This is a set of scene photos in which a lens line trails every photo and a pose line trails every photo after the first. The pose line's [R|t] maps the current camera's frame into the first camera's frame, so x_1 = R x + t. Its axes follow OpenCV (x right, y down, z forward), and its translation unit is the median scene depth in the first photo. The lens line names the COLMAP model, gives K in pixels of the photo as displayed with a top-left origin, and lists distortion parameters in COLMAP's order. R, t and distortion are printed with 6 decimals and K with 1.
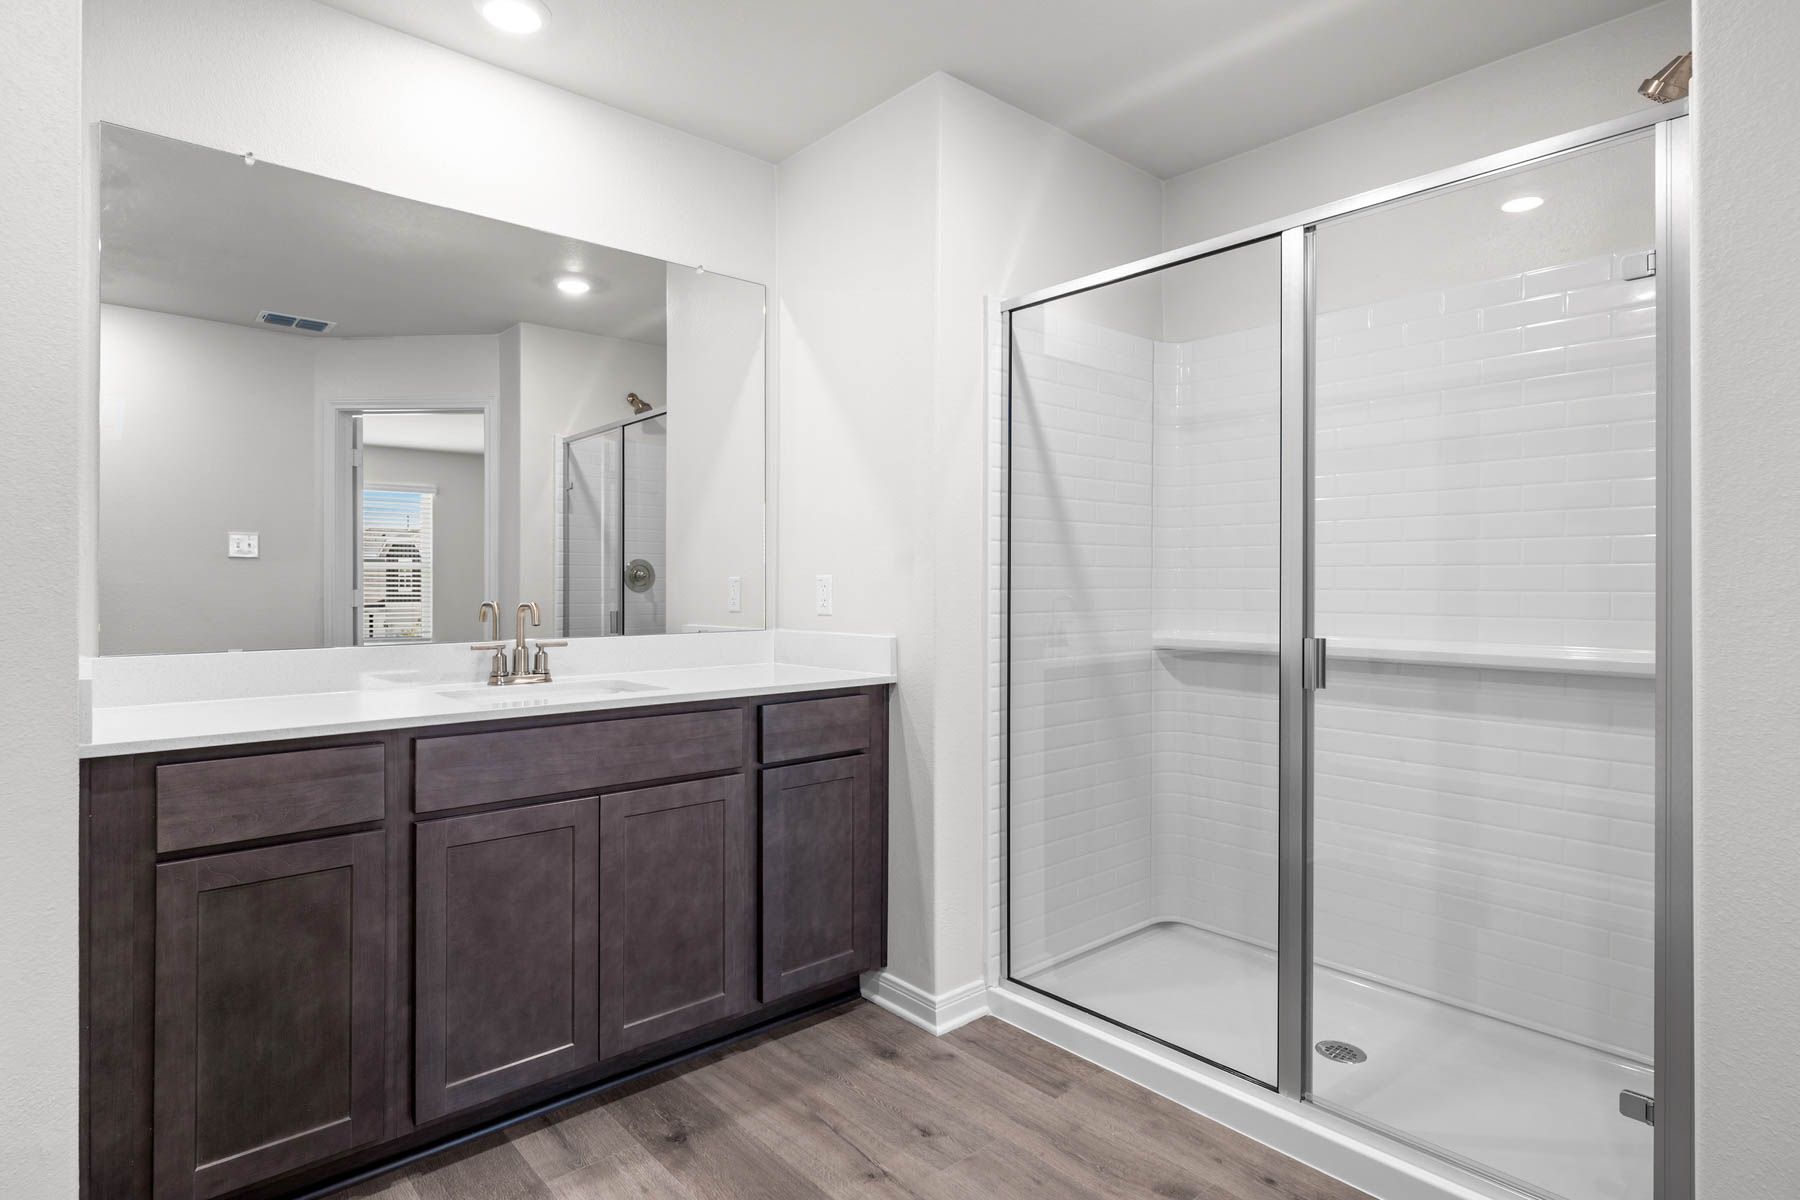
lens RADIAL K [[923.3, 0, 961.2], [0, 923.3, 583.3], [0, 0, 1]] dist [-0.003777, 0.000549]
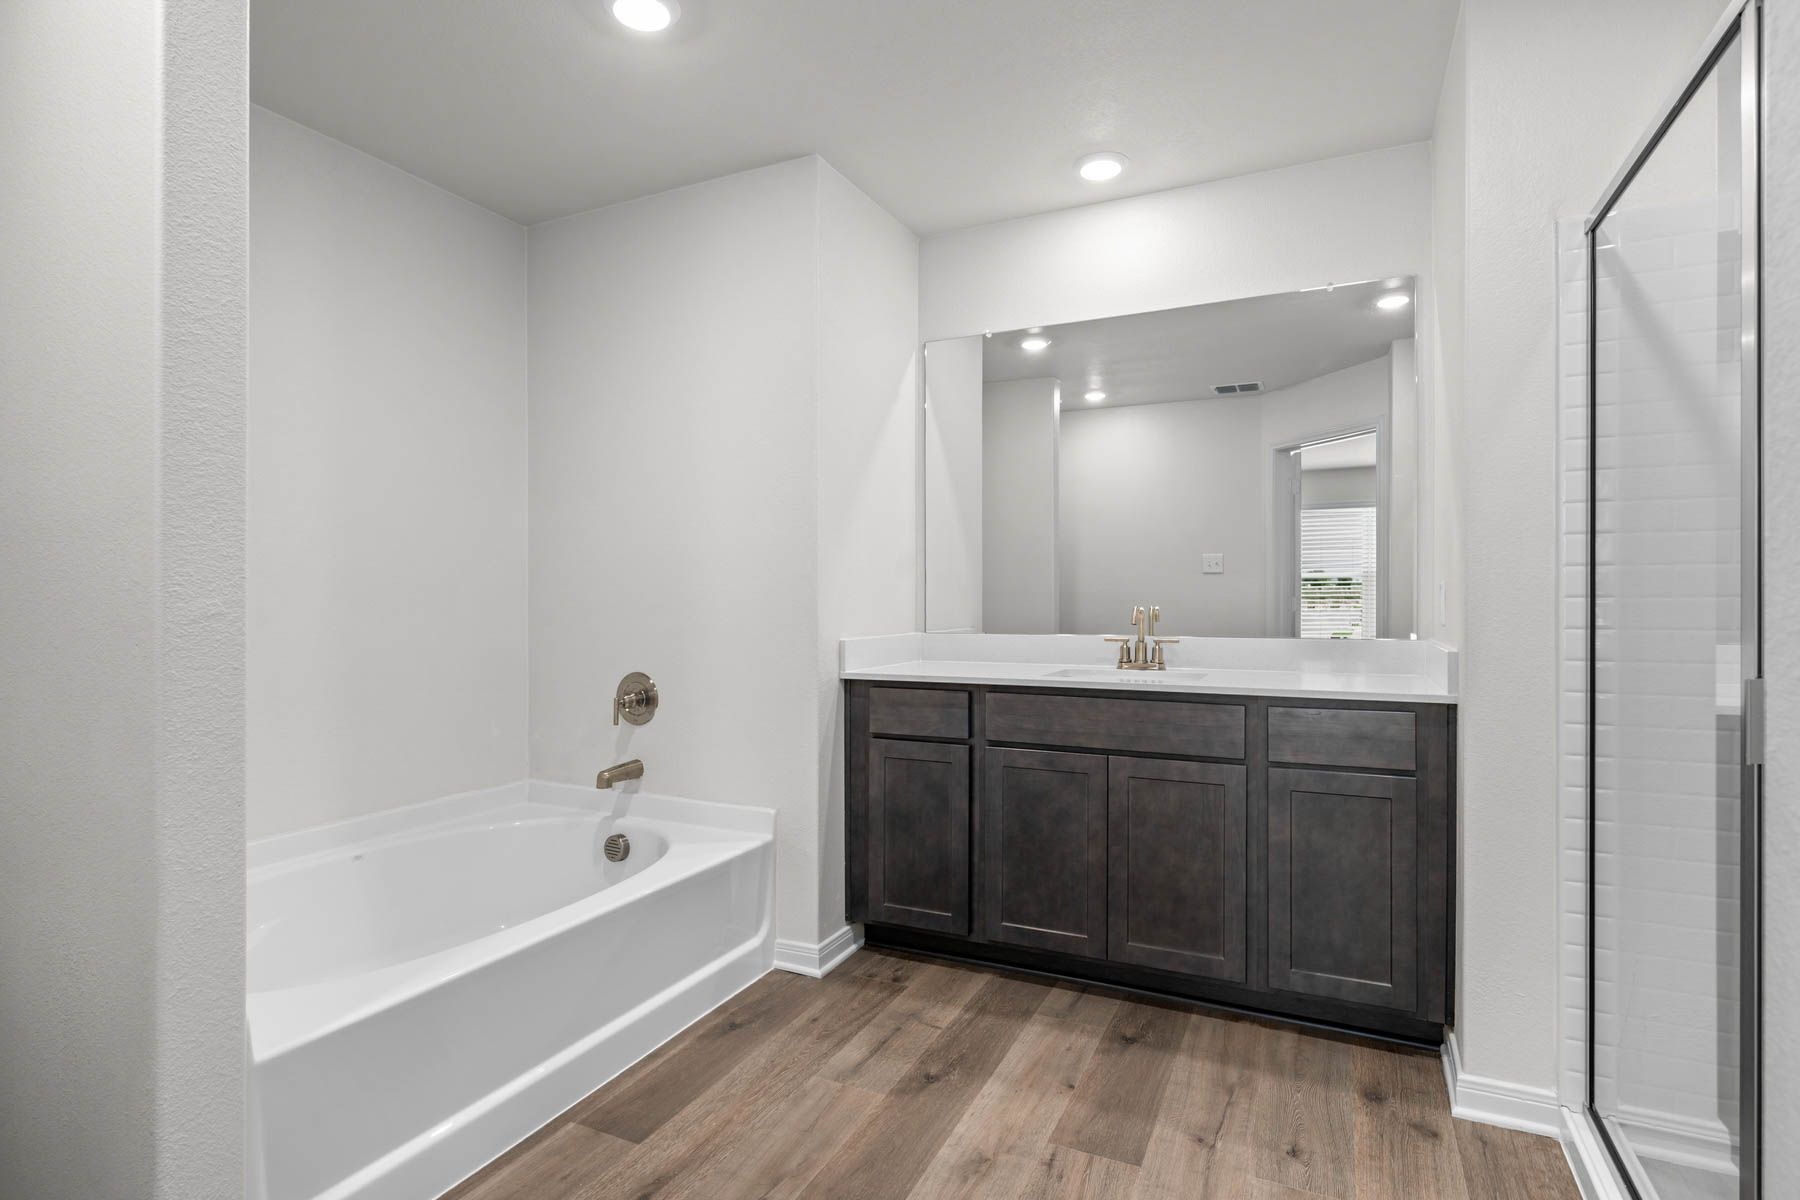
lens RADIAL K [[923.3, 0, 912.5], [0, 923.3, 592.5], [0, 0, 1]] dist [-0.003777, 0.000549]
pose [[0.371615, -0.005908, -0.928368, 0.672704], [0.006042, 0.999974, -0.003945, 0.003996], [0.928367, -0.004143, 0.371641, 0.248710]]
